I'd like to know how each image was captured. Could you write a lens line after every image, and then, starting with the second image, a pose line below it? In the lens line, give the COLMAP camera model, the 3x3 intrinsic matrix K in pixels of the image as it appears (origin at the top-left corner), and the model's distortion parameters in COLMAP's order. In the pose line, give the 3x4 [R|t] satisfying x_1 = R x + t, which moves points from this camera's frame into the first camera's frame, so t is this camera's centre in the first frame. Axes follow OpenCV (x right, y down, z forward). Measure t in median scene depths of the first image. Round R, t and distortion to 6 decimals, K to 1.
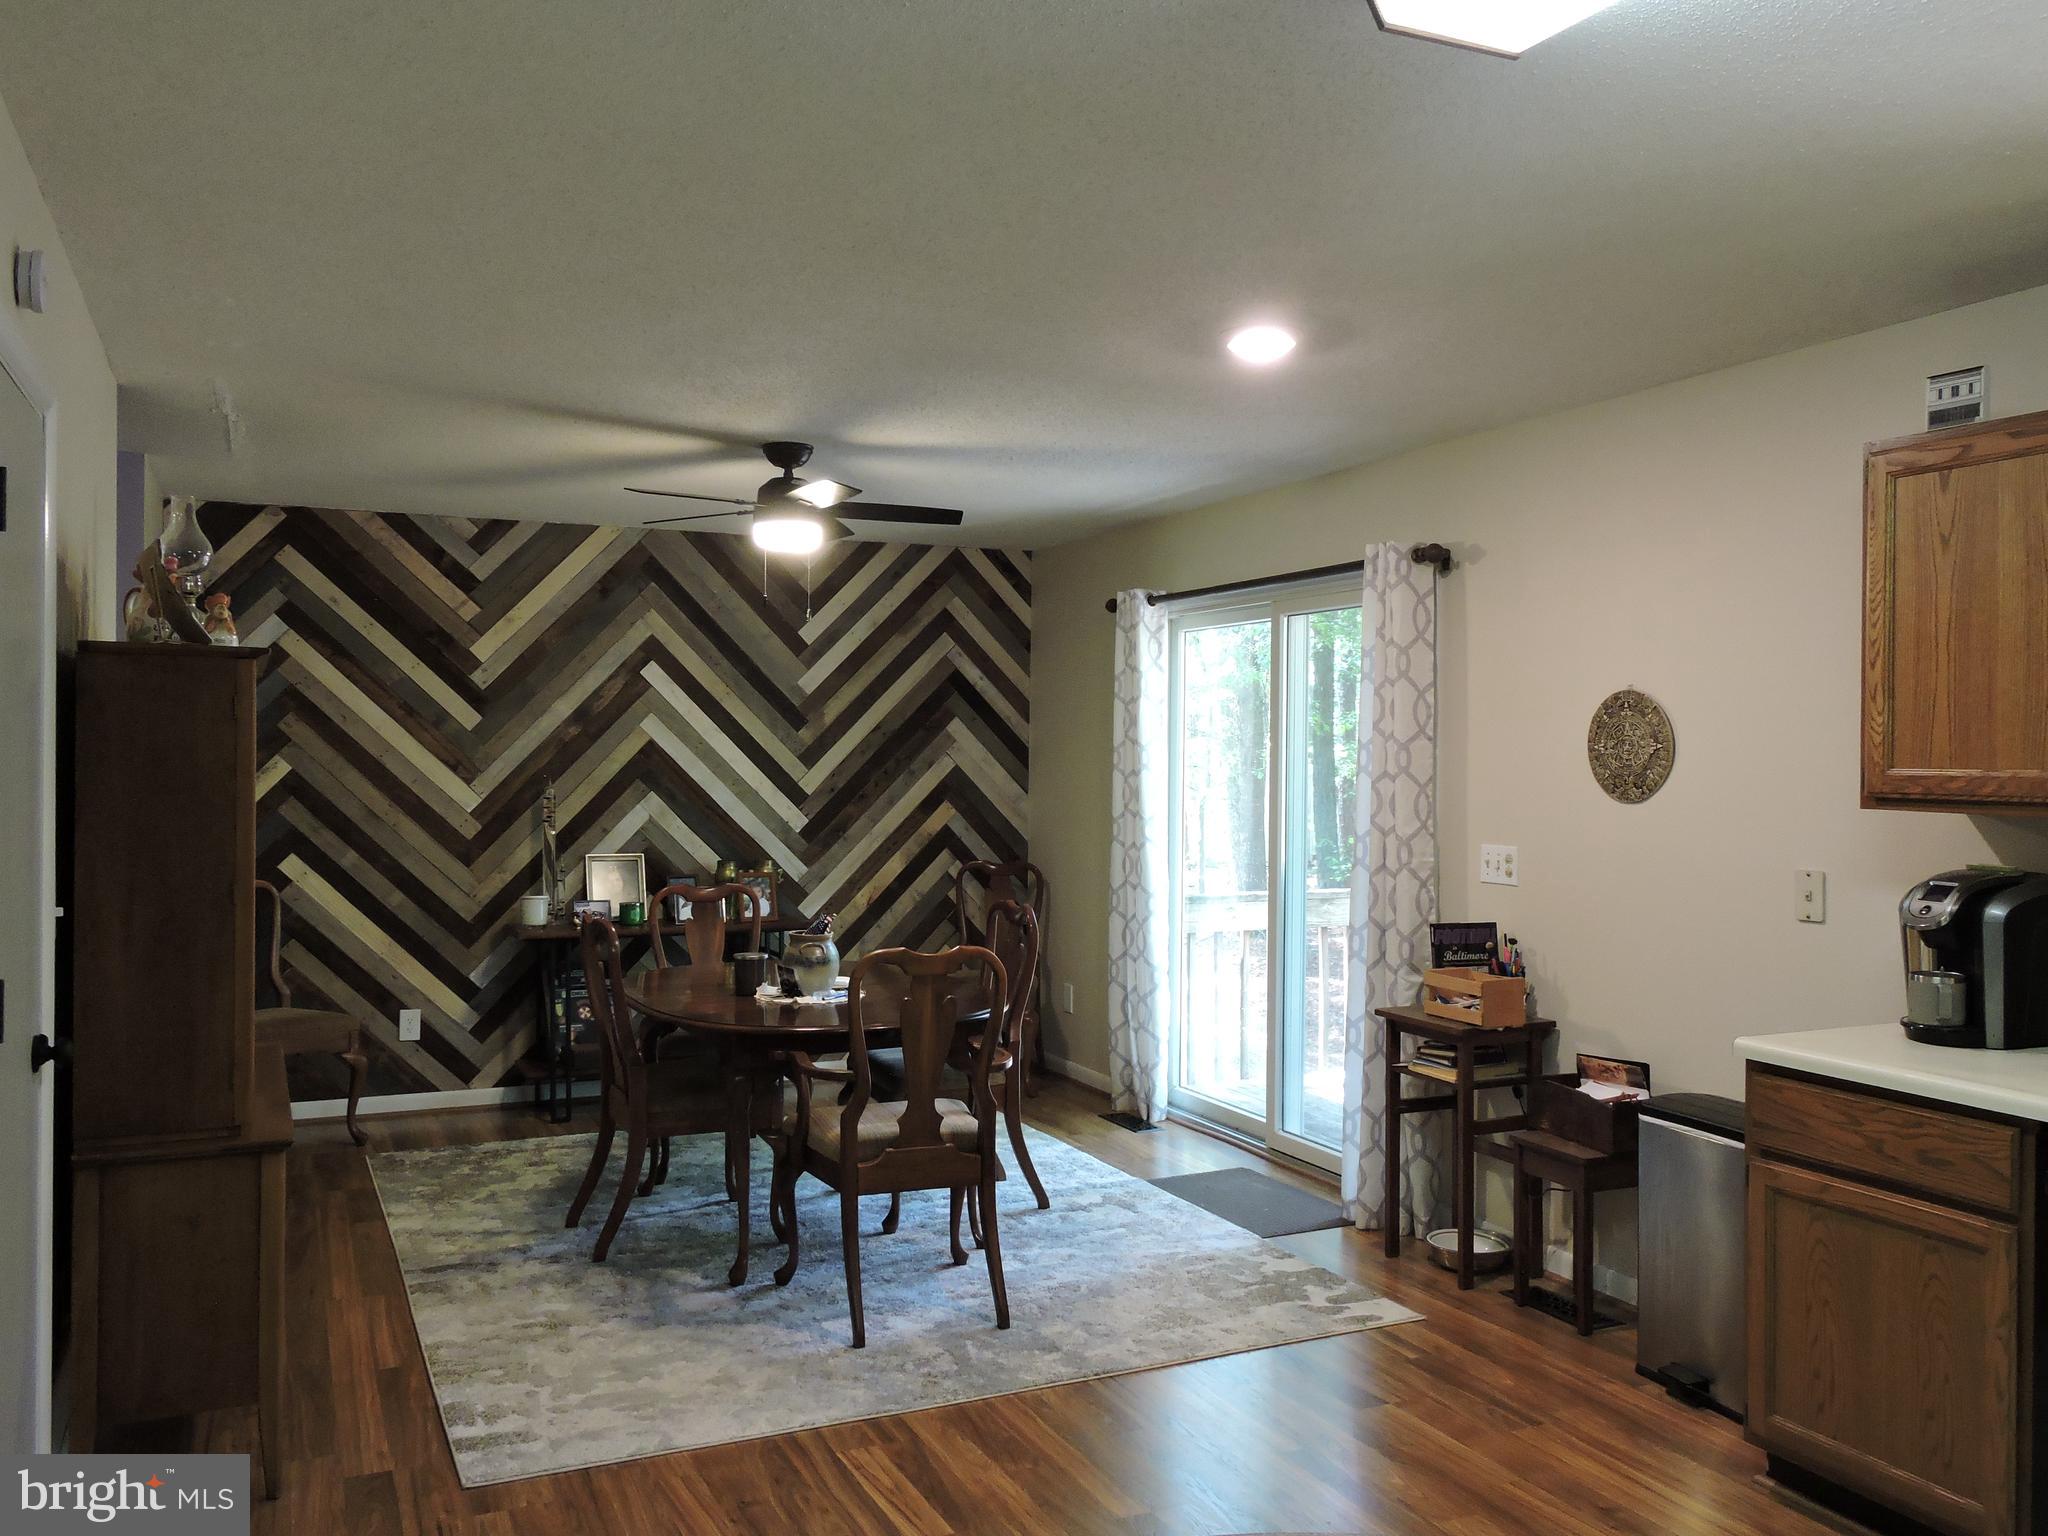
lens RADIAL K [[1652.8, 0, 1024.0], [0, 1652.8, 768.0], [0, 0, 1]] dist [0.012216, 0.003602]
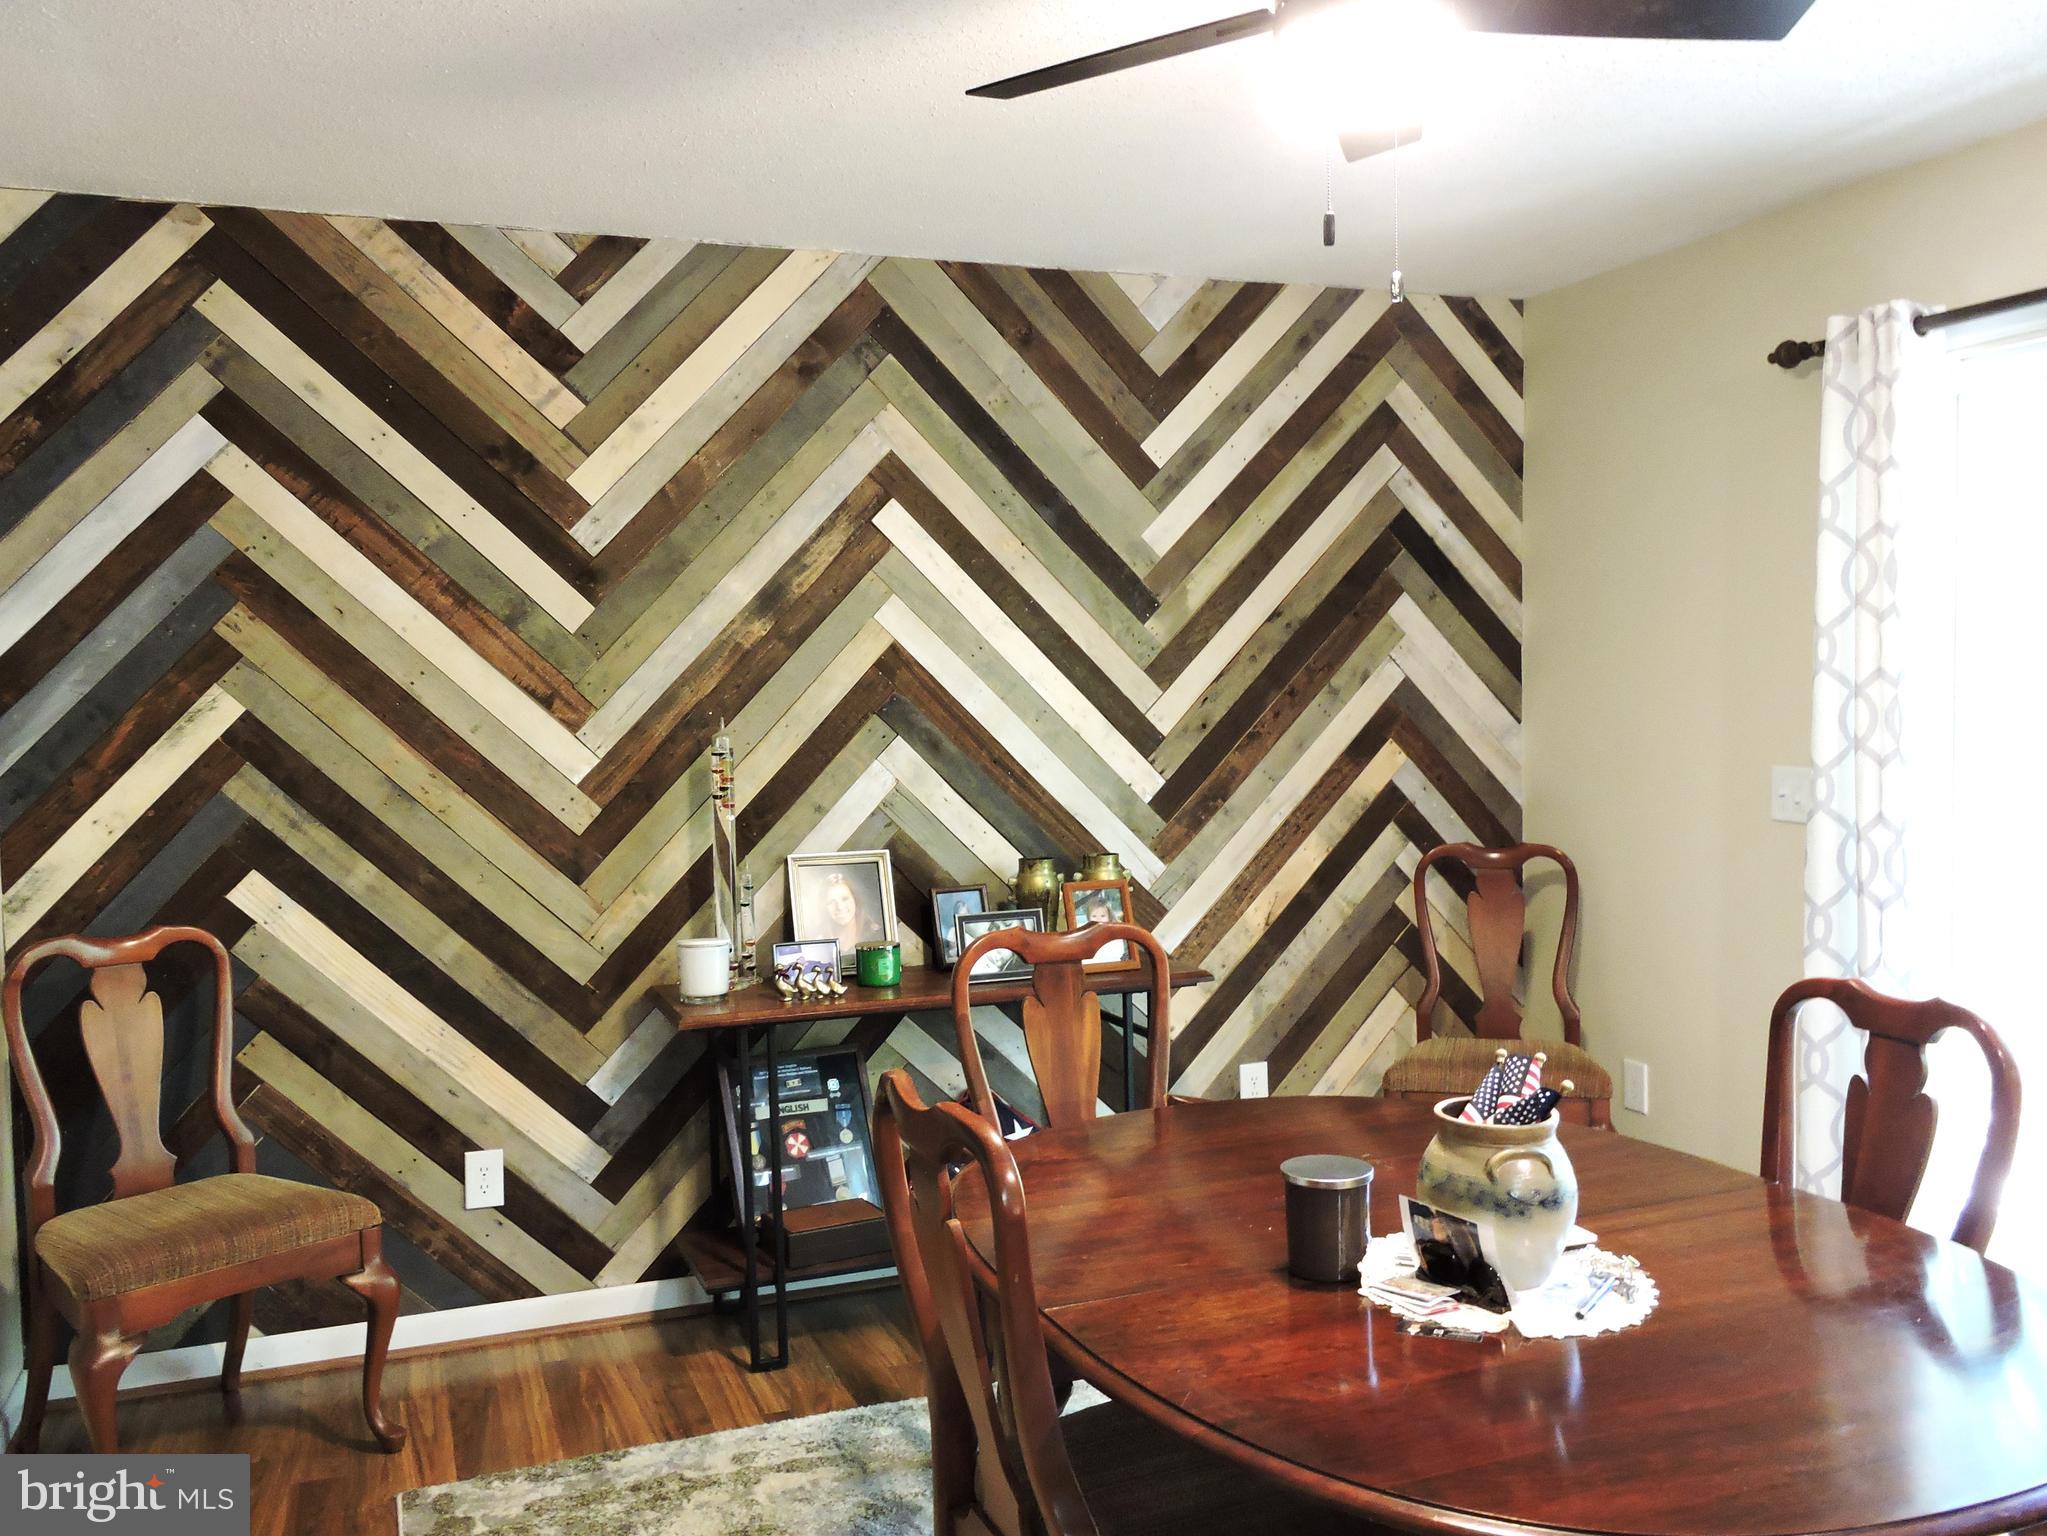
lens RADIAL K [[1679.8, 0, 1023.5], [0, 1679.8, 768.0], [0, 0, 1]] dist [0.000353, 0.001515]
pose [[0.997736, -0.023604, -0.062970, -0.152769], [0.026002, 0.998956, 0.037549, 0.004787], [0.062018, -0.039101, 0.997309, 0.455276]]
